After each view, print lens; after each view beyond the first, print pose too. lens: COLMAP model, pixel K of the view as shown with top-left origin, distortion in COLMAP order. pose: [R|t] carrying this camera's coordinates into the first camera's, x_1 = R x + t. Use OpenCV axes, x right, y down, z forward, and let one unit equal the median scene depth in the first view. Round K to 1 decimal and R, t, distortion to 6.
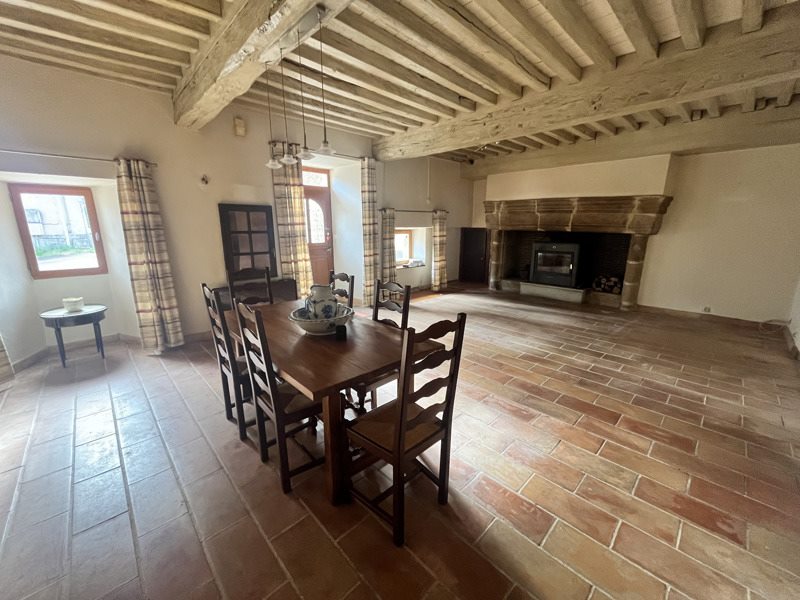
lens RADIAL K [[322.5, 0, 402.2], [0, 322.5, 297.0], [0, 0, 1]] dist [0.003497, 0.000101]
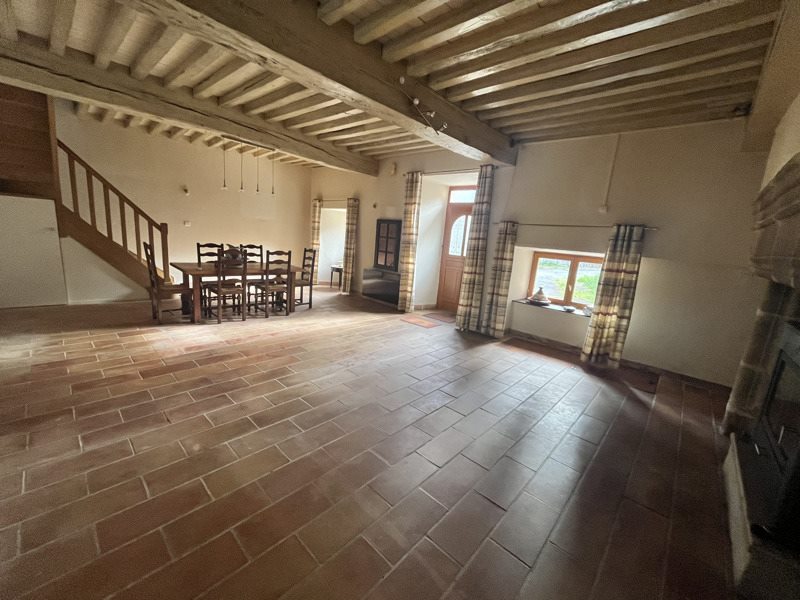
lens RADIAL K [[322.5, 0, 402.0], [0, 322.5, 300.6], [0, 0, 1]] dist [0.003497, 0.000101]
pose [[0.046021, 0.203352, -0.978024, 1.393088], [-0.296140, 0.937827, 0.181059, -0.288654], [0.954035, 0.281299, 0.103380, 1.312451]]
